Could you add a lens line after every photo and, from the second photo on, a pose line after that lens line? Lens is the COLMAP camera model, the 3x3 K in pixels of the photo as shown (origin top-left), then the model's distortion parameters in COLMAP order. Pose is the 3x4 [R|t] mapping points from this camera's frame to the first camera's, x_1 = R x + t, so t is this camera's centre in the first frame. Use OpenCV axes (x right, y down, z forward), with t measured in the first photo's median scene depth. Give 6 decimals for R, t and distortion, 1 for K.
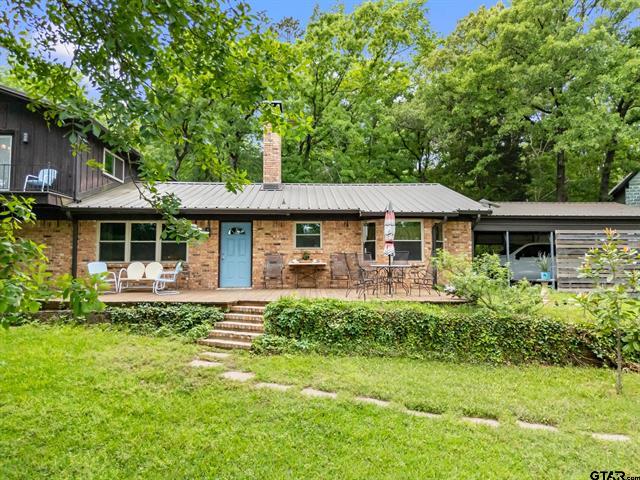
lens RADIAL K [[481.8, 0, 331.0], [0, 481.8, 235.2], [0, 0, 1]] dist [0.058115, -0.066313]
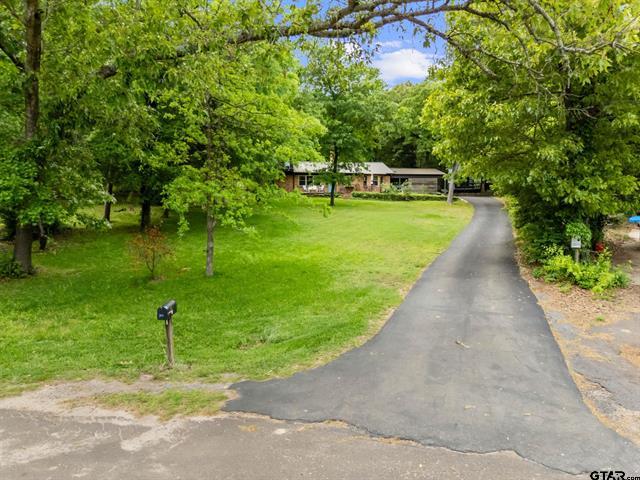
lens RADIAL K [[481.8, 0, 320.8], [0, 481.8, 238.5], [0, 0, 1]] dist [0.058115, -0.066313]
pose [[0.995533, -0.006341, 0.094198, -0.678529], [-0.007094, 0.989898, 0.141607, -0.078060], [-0.094144, -0.141642, 0.985431, -3.035956]]
